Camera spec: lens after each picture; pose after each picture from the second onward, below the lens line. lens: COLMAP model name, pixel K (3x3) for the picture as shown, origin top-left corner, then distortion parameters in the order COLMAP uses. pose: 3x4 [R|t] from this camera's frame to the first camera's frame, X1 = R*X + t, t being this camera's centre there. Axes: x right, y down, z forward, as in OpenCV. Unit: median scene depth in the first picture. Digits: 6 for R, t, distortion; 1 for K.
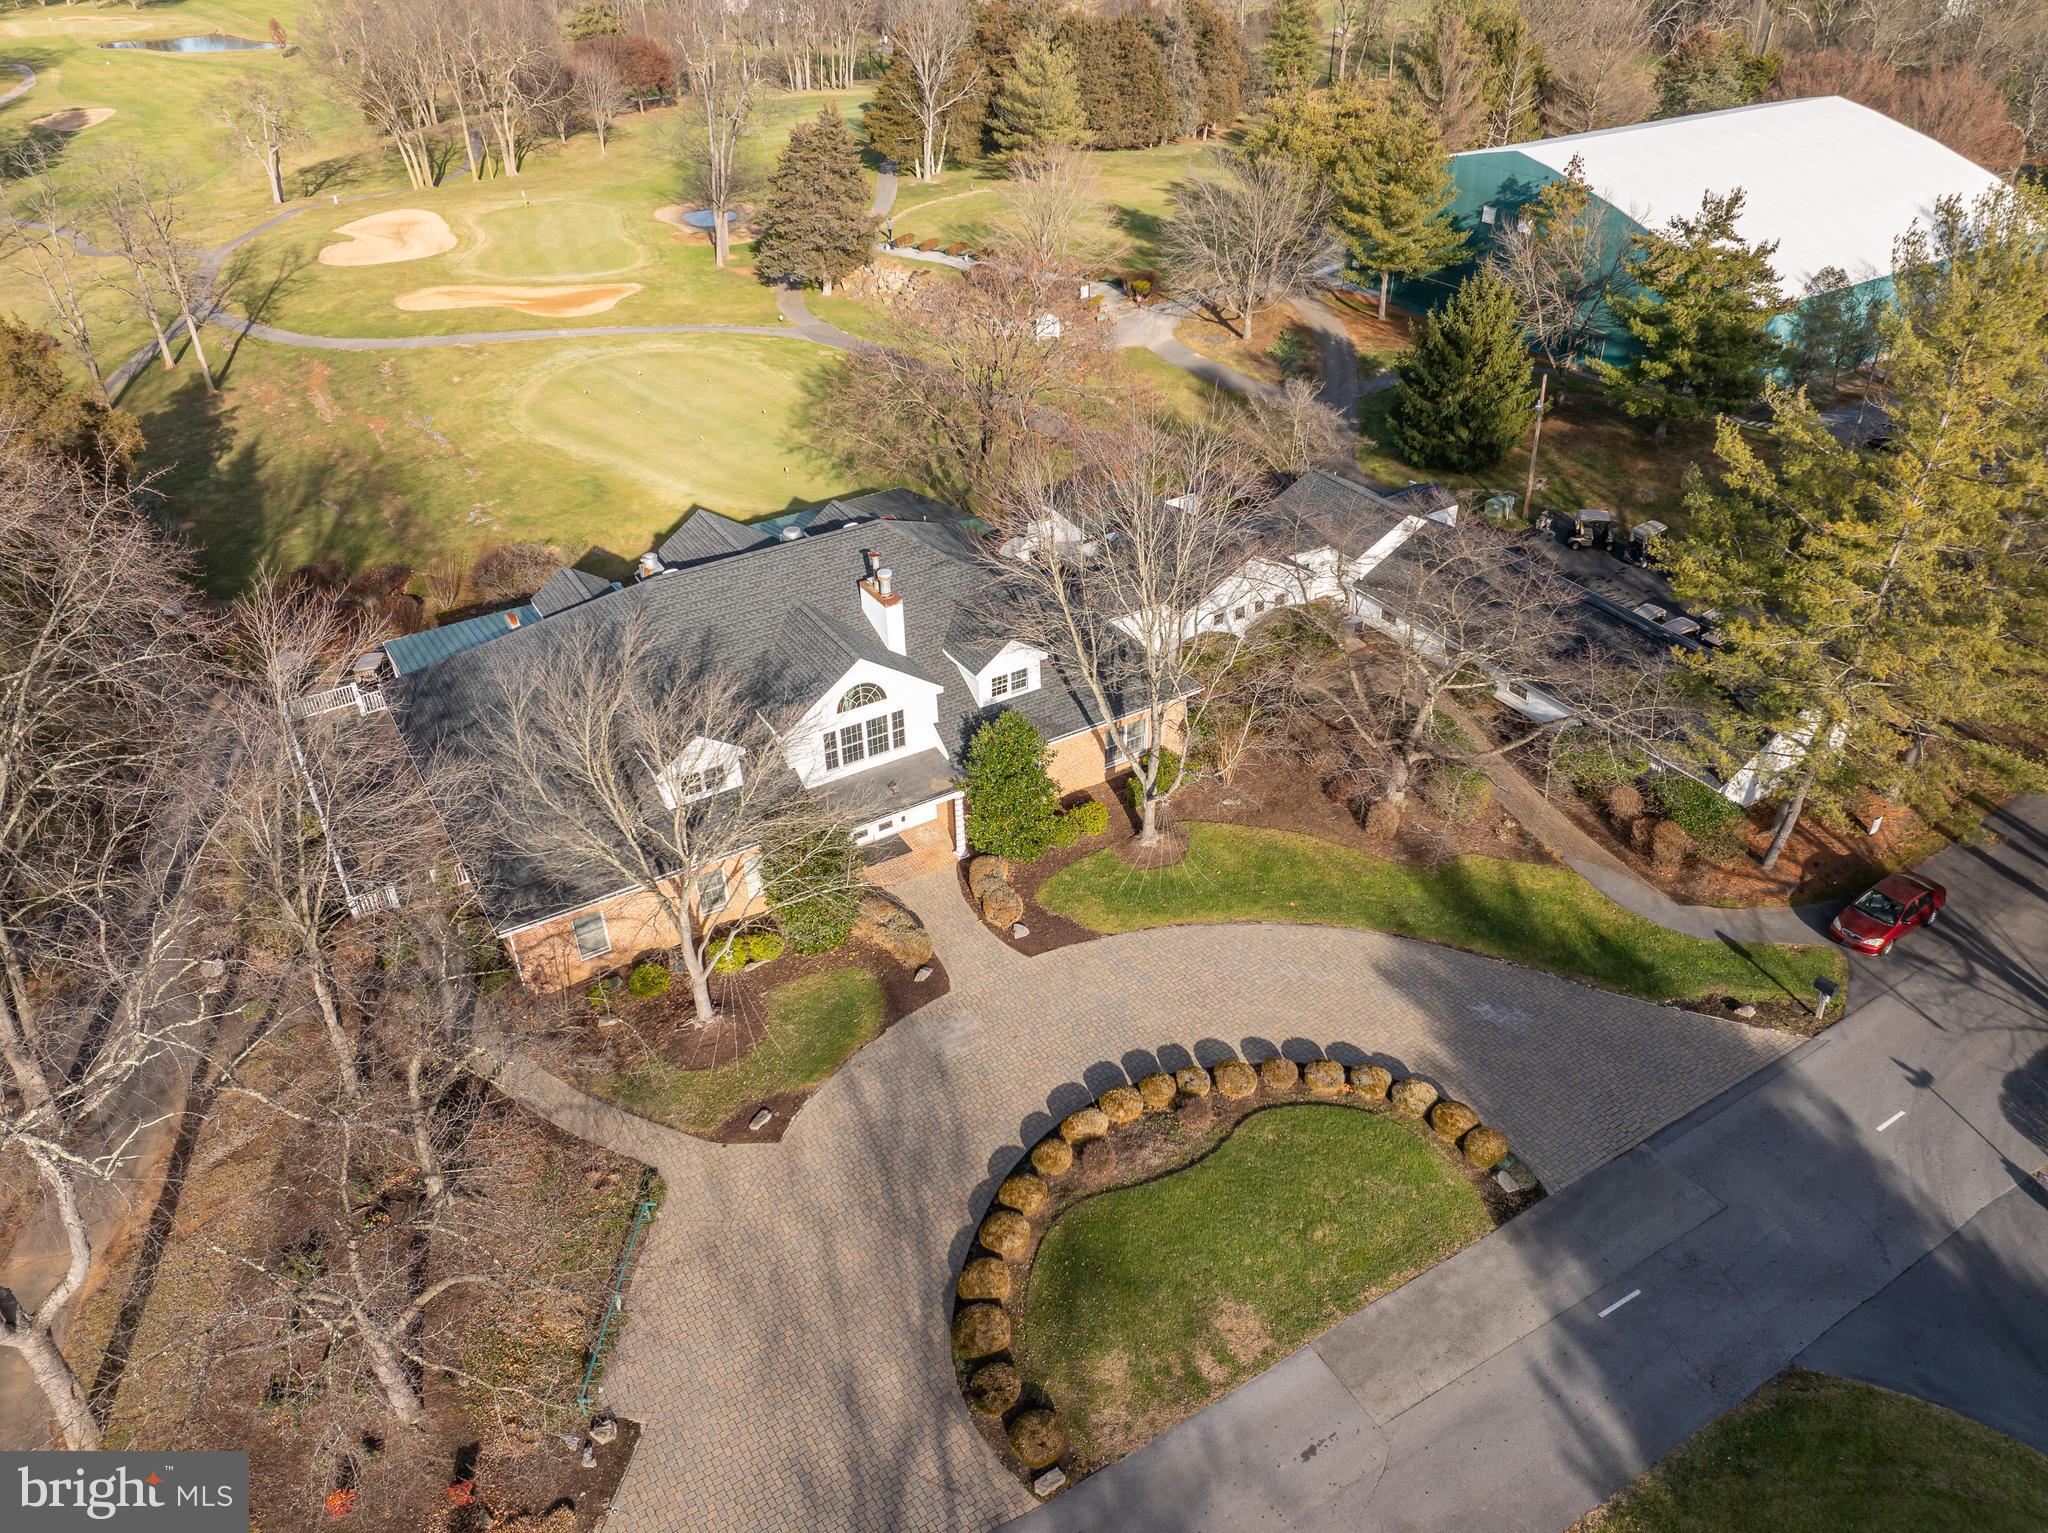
lens RADIAL K [[1438.6, 0, 1024.0], [0, 1438.6, 766.5], [0, 0, 1]] dist [-0.028911, -0.000596]
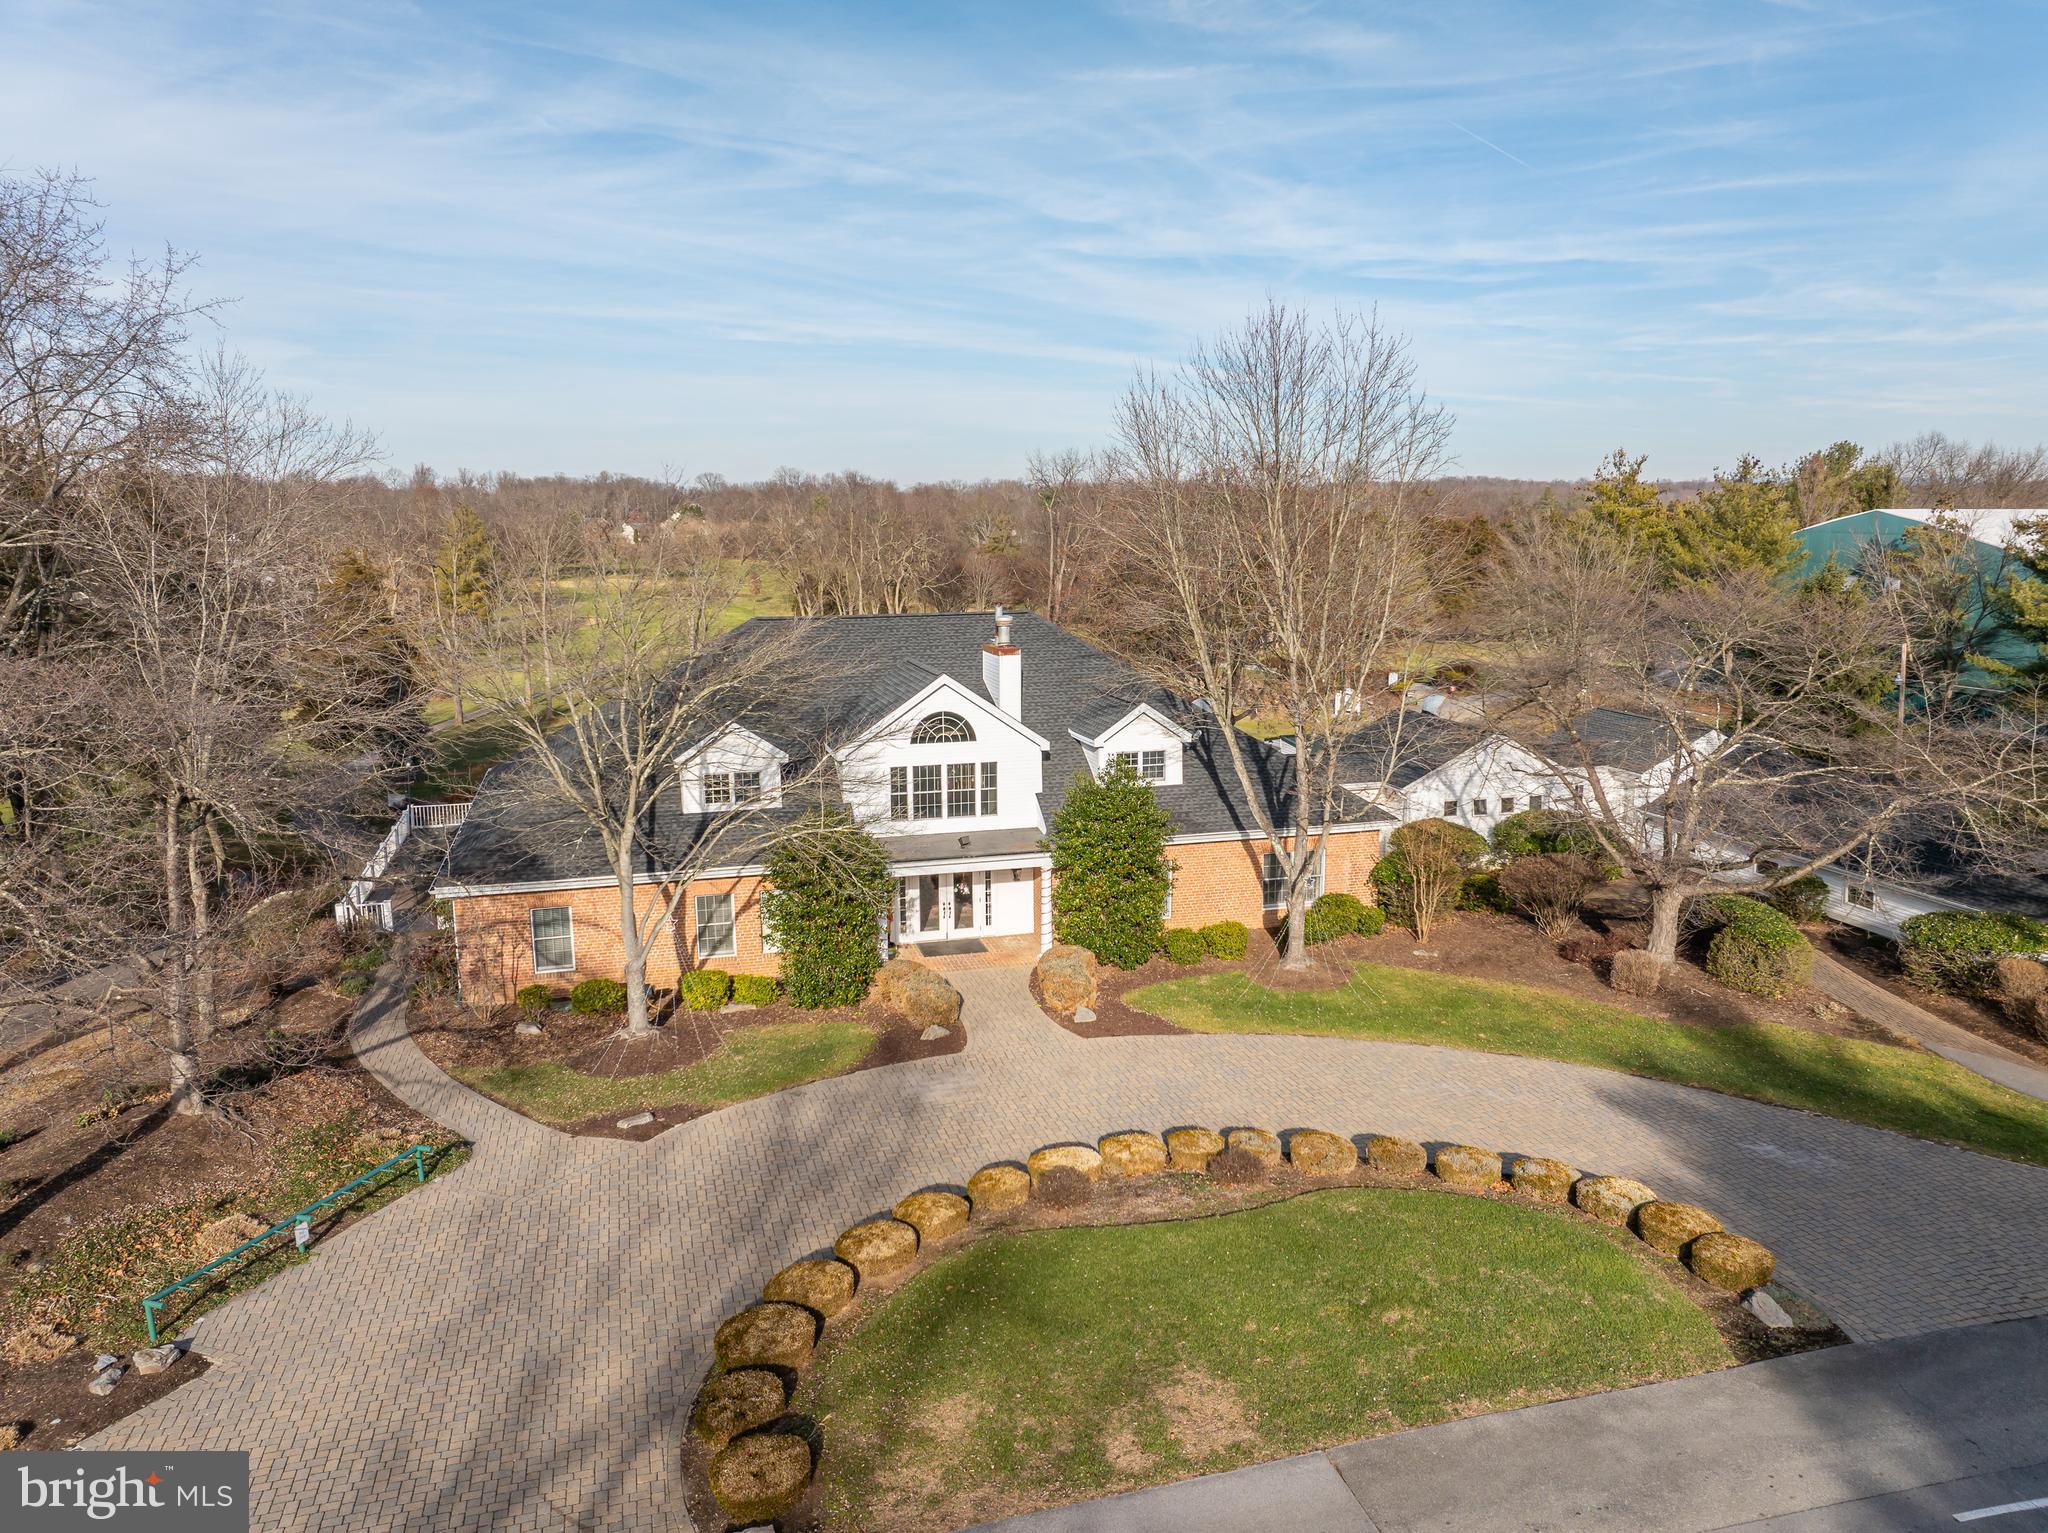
lens RADIAL K [[1438.6, 0, 1024.0], [0, 1438.6, 766.5], [0, 0, 1]] dist [-0.028911, -0.000596]
pose [[0.961734, 0.056289, -0.268139, 0.156010], [-0.156920, 0.915419, -0.370655, 0.273562], [0.224596, 0.398548, 0.889222, 0.292676]]
